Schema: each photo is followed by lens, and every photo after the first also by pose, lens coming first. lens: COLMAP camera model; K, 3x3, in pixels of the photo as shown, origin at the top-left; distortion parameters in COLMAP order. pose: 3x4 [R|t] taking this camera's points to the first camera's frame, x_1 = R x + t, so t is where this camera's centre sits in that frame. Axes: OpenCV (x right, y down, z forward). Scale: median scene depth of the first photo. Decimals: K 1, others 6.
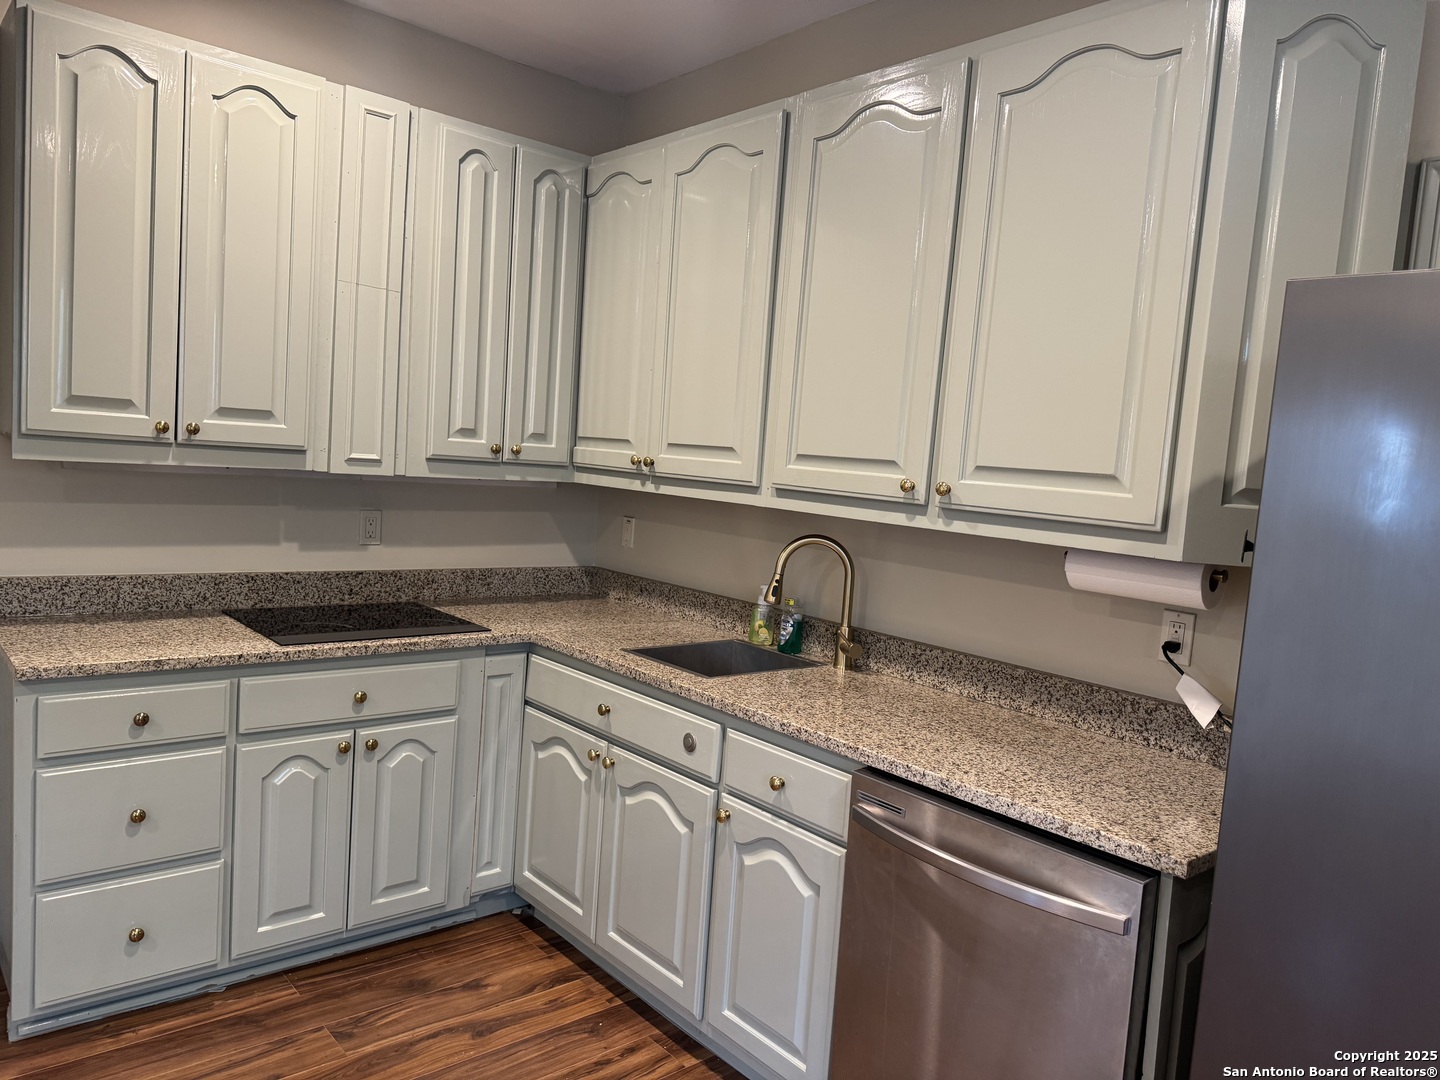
lens RADIAL K [[1015.2, 0, 713.6], [0, 1015.2, 543.2], [0, 0, 1]] dist [0.099909, -0.135680]
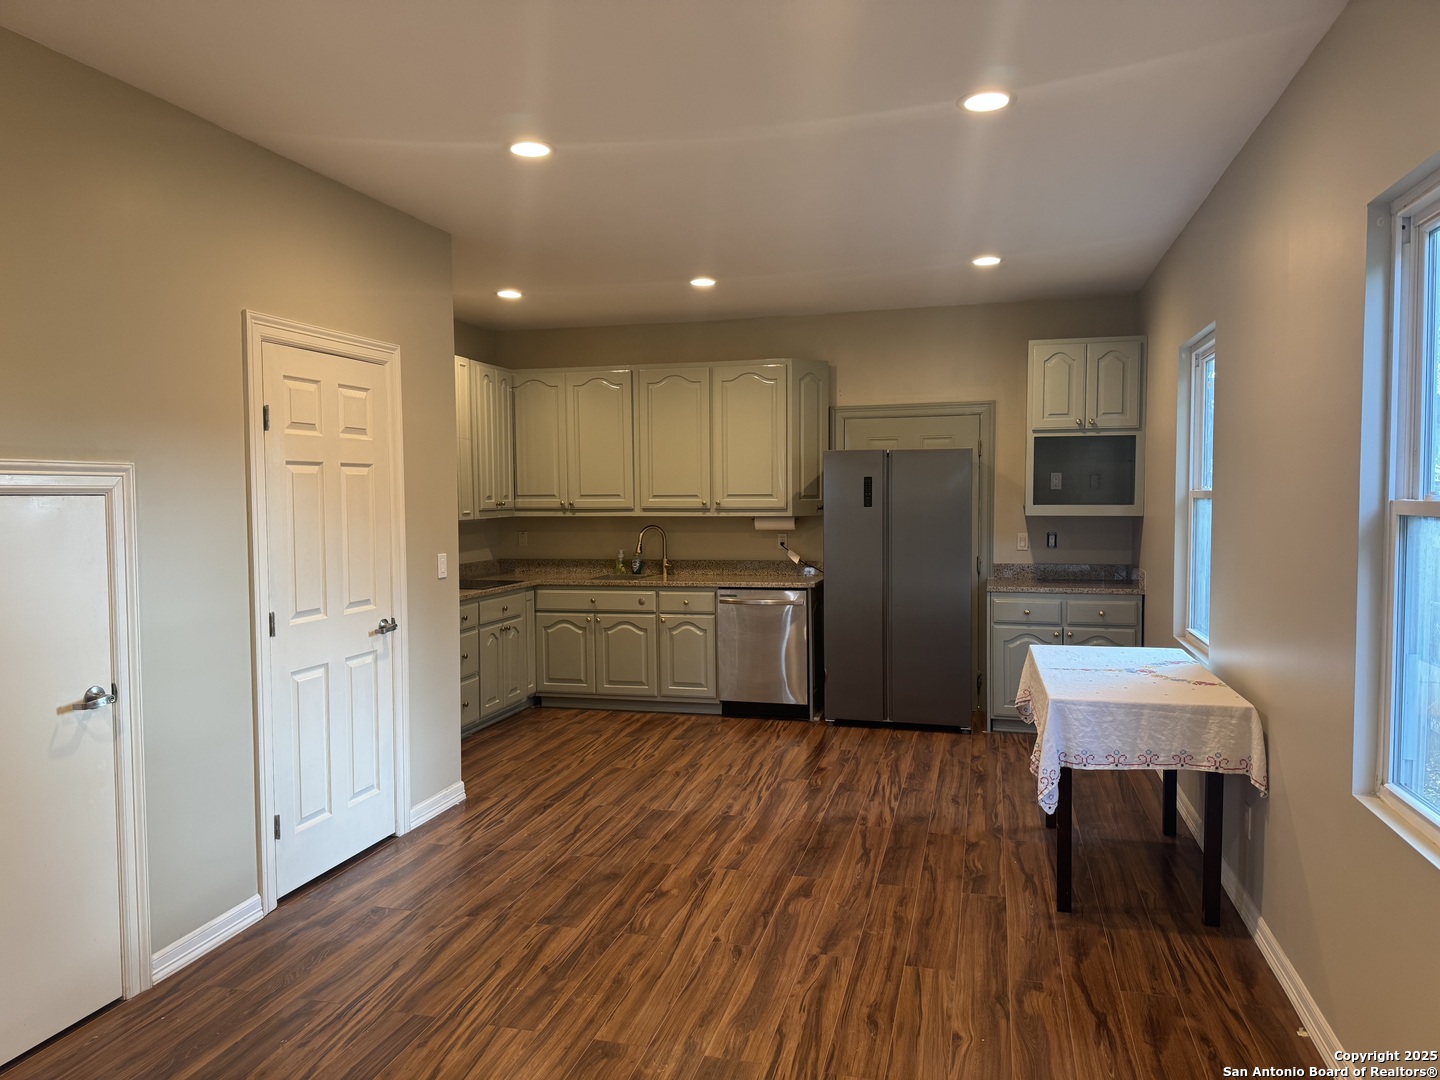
lens RADIAL K [[1015.2, 0, 713.6], [0, 1015.2, 543.2], [0, 0, 1]] dist [0.099909, -0.135680]
pose [[0.823848, -0.107886, 0.556449, -1.300078], [0.119311, 0.992731, 0.015828, 0.016388], [-0.554111, 0.053350, 0.830731, -1.335092]]
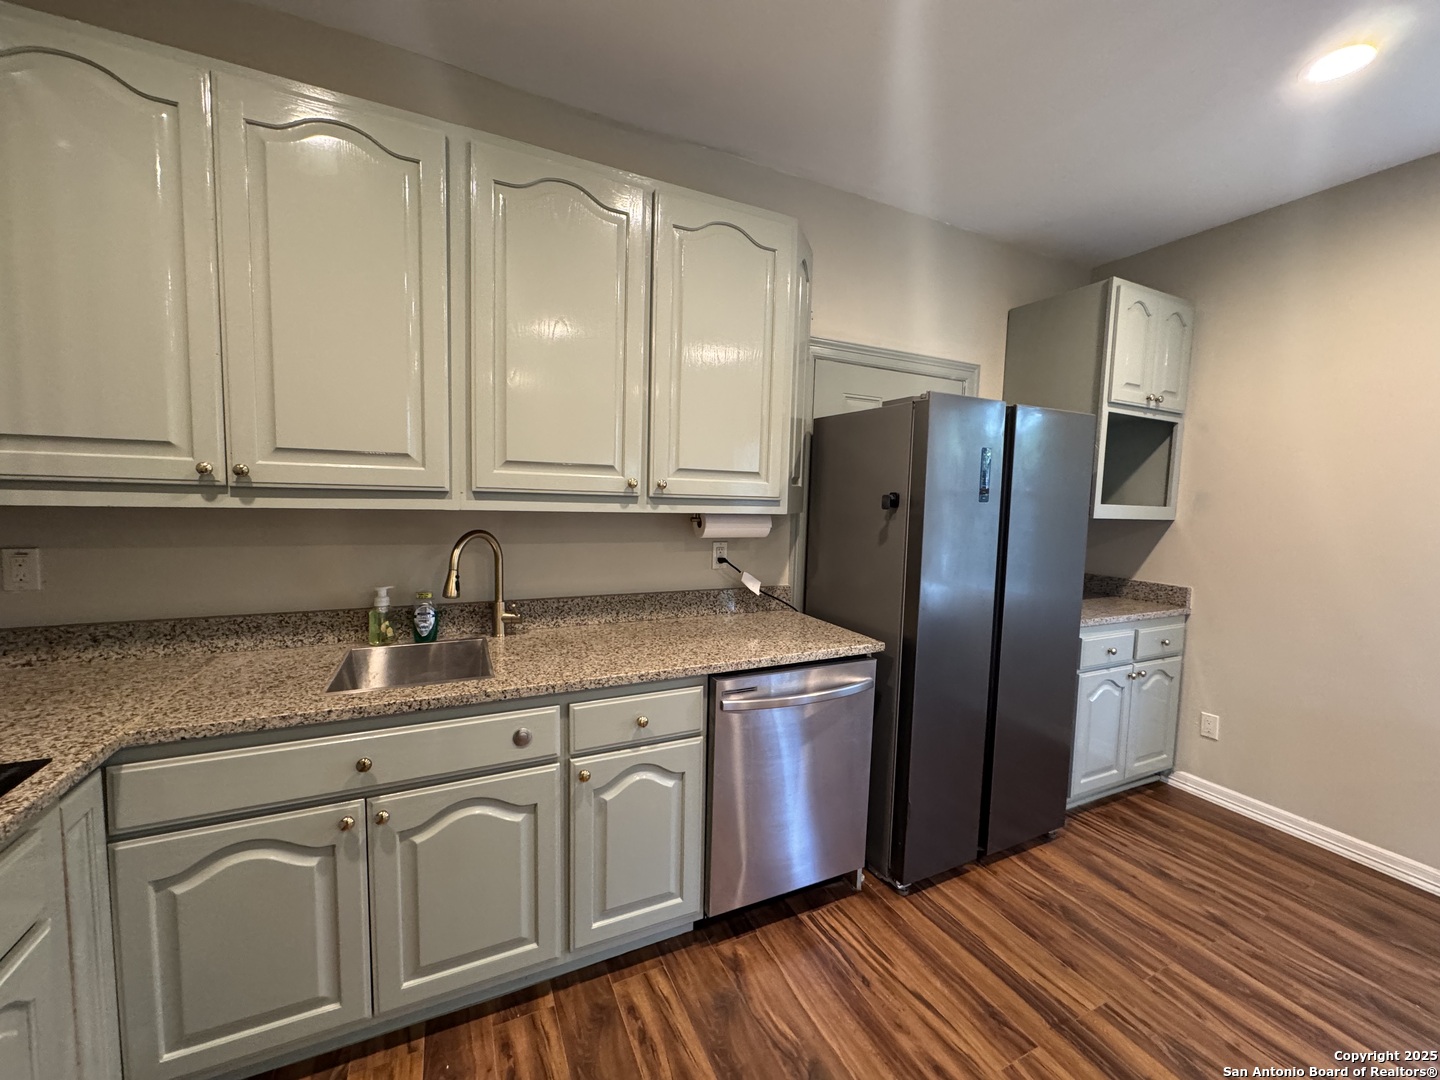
lens RADIAL K [[572.3, 0, 720.0], [0, 572.3, 540.0], [0, 0, 1]] dist [-0.002028, -0.000405]
pose [[0.256372, -0.144581, 0.955704, -0.474887], [0.078320, 0.988606, 0.128548, -0.062329], [-0.963400, 0.041894, 0.264775, 0.594225]]
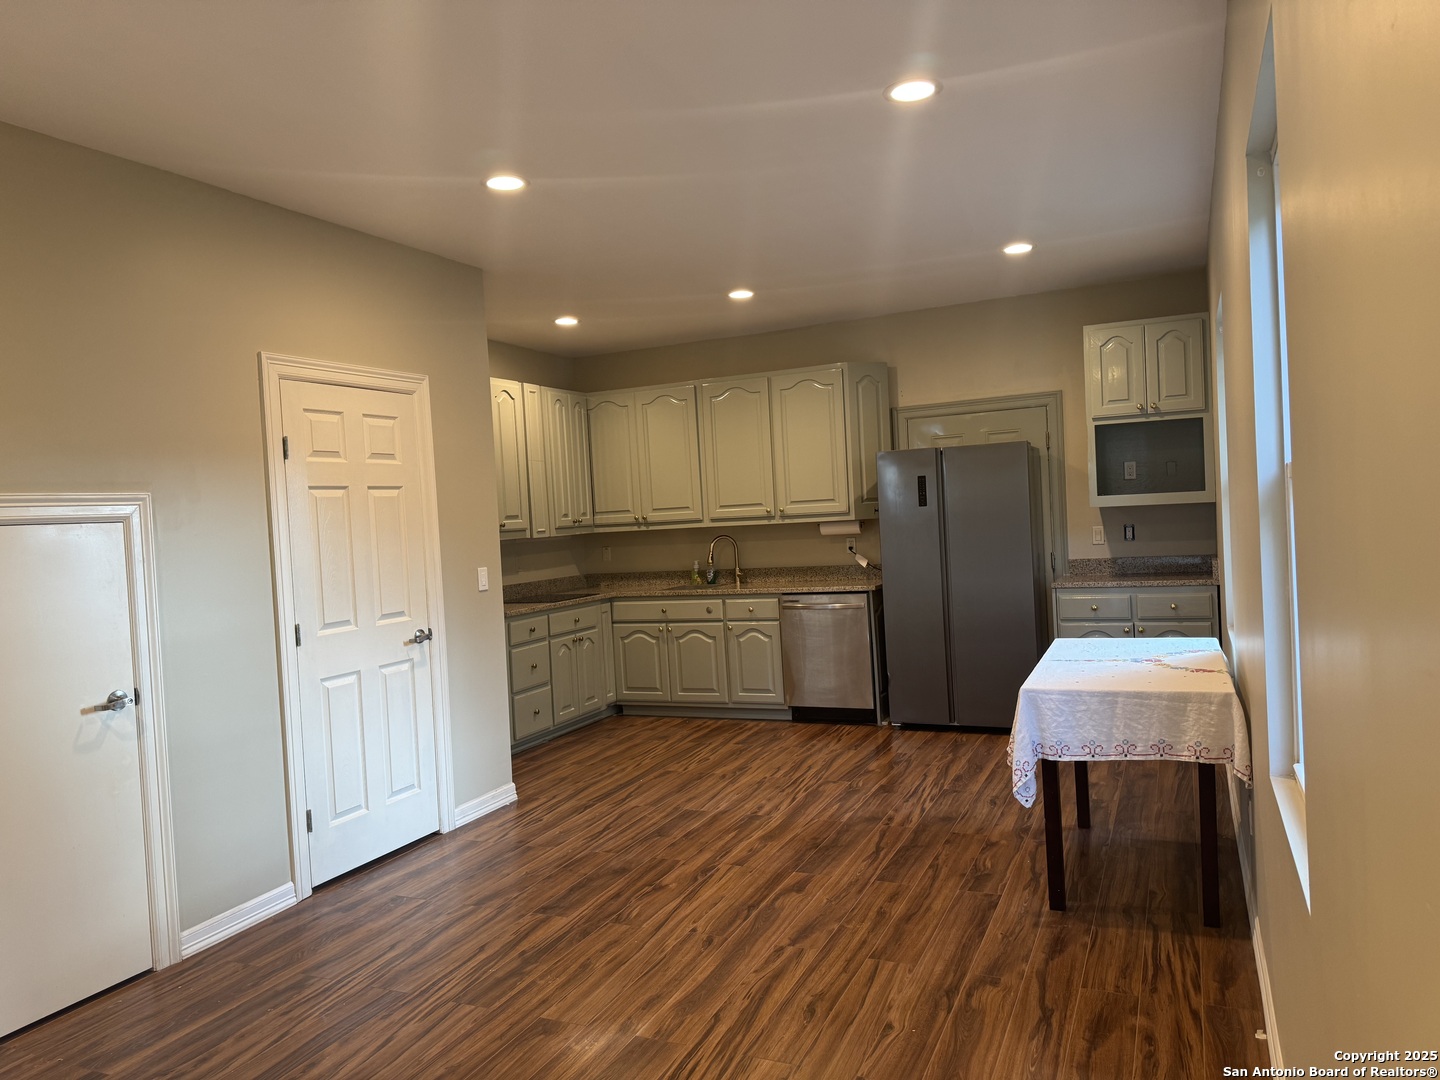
lens RADIAL K [[1013.6, 0, 716.9], [0, 1013.6, 540.4], [0, 0, 1]] dist [0.110539, -0.160377]
pose [[0.899157, -0.133689, 0.416707, -1.084255], [0.159002, 0.986924, -0.026462, 0.077621], [-0.407720, 0.090051, 0.908656, -1.499021]]
